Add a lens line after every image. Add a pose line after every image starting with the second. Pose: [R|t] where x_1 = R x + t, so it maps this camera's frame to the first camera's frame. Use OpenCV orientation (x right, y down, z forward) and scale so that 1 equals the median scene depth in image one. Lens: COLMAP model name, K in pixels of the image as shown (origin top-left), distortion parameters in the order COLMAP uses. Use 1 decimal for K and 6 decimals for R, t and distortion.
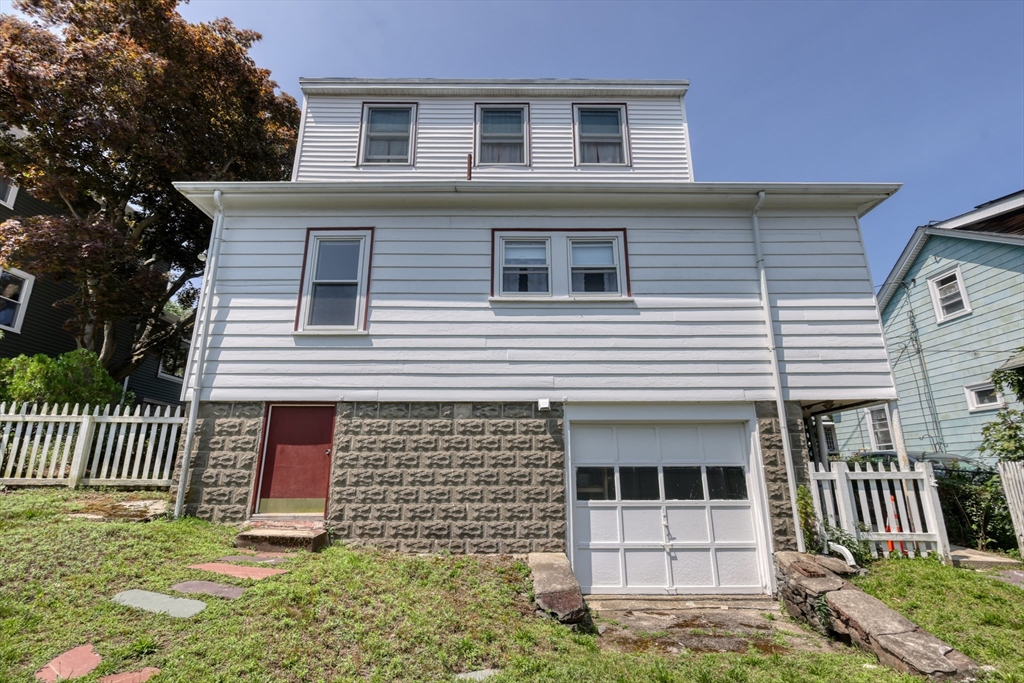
lens RADIAL K [[484.8, 0, 510.0], [0, 484.8, 335.8], [0, 0, 1]] dist [-0.002942, 0.000162]
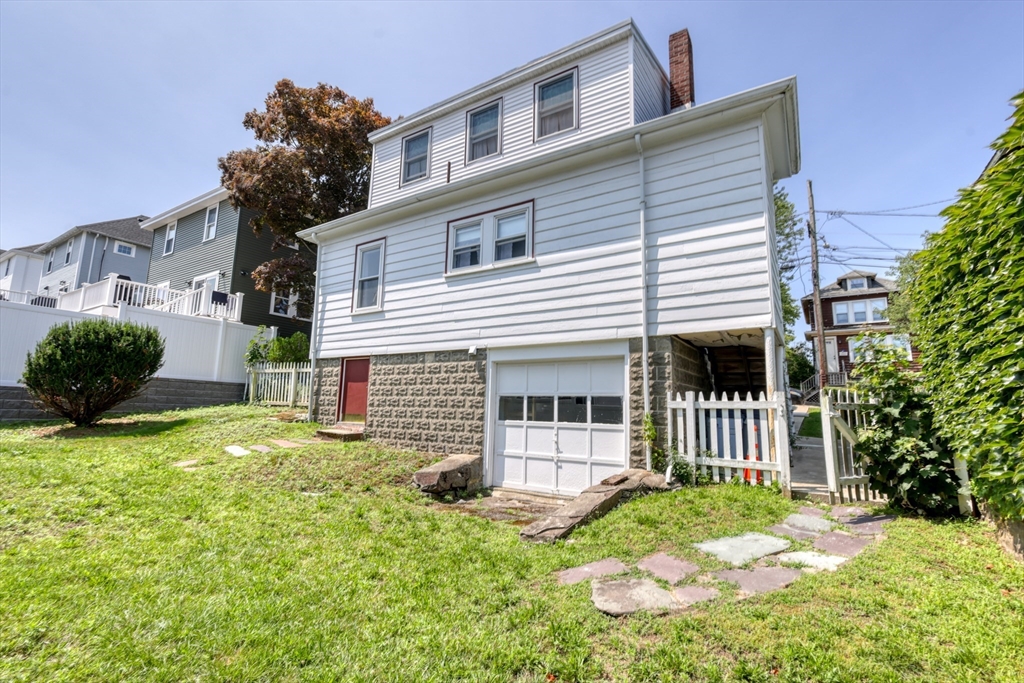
lens RADIAL K [[473.9, 0, 509.1], [0, 473.9, 339.1], [0, 0, 1]] dist [-0.000165, 0.000293]
pose [[0.833160, -0.063012, -0.549431, 0.884200], [0.125866, 0.989021, 0.077436, 0.020929], [0.538519, -0.133671, 0.831943, -0.038720]]
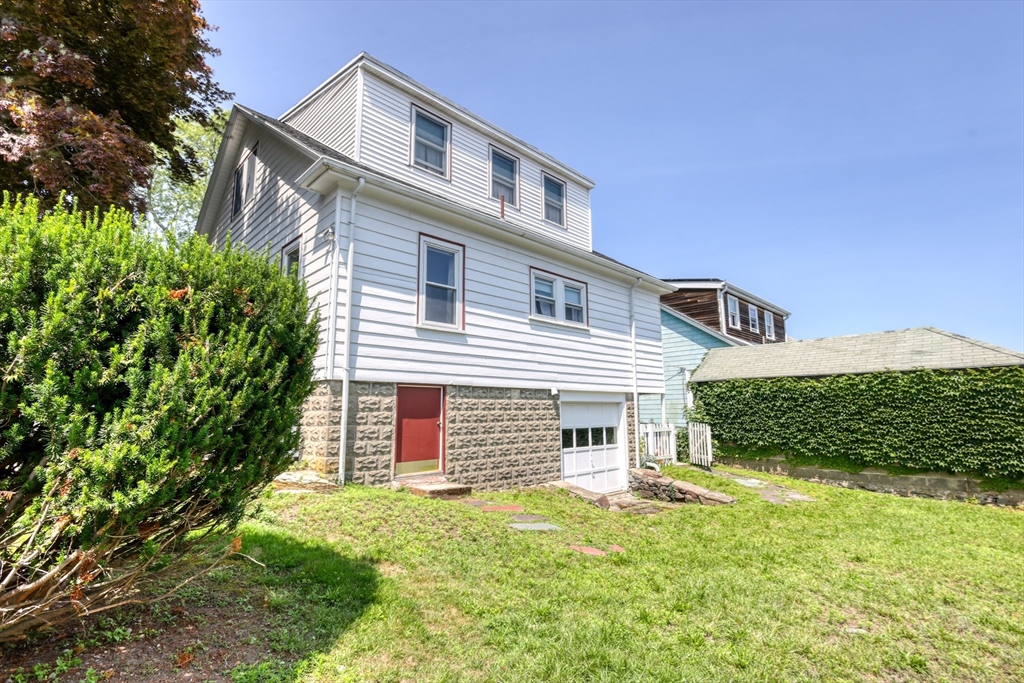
lens RADIAL K [[473.9, 0, 509.1], [0, 473.9, 339.1], [0, 0, 1]] dist [-0.000165, 0.000293]
pose [[0.721017, 0.101620, 0.685425, -1.114617], [-0.181912, 0.982251, 0.045732, -0.070376], [-0.668612, -0.157661, 0.726706, 0.002515]]
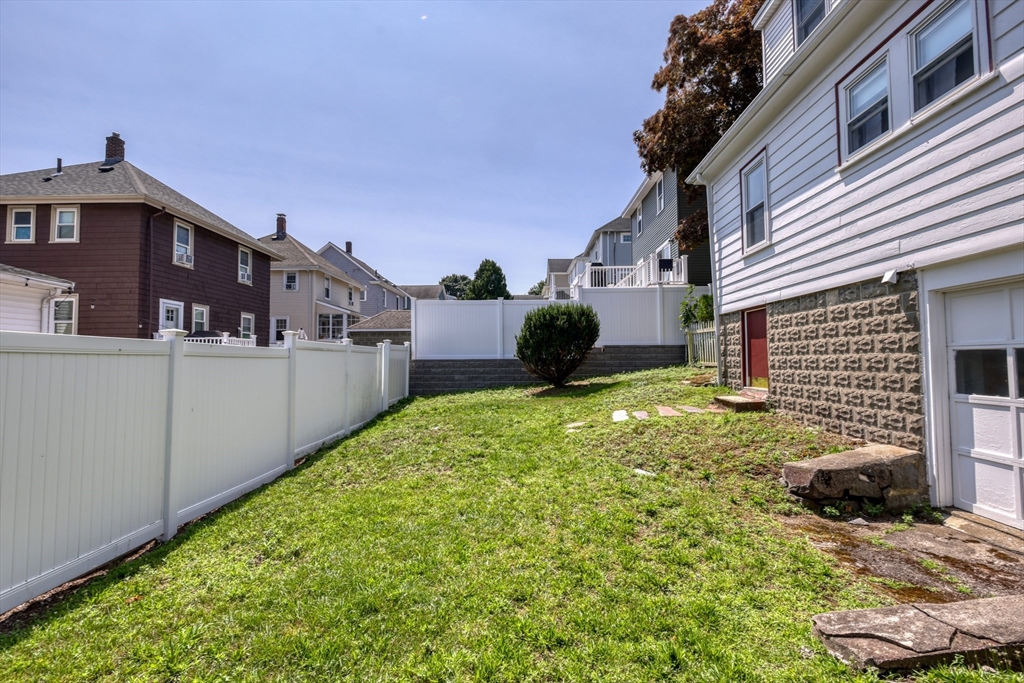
lens RADIAL K [[473.9, 0, 509.1], [0, 473.9, 339.1], [0, 0, 1]] dist [-0.000165, 0.000293]
pose [[-0.045006, -0.045246, -0.997962, 0.891645], [0.279916, 0.958385, -0.056076, 0.106681], [0.958969, -0.281869, -0.030468, 0.382266]]
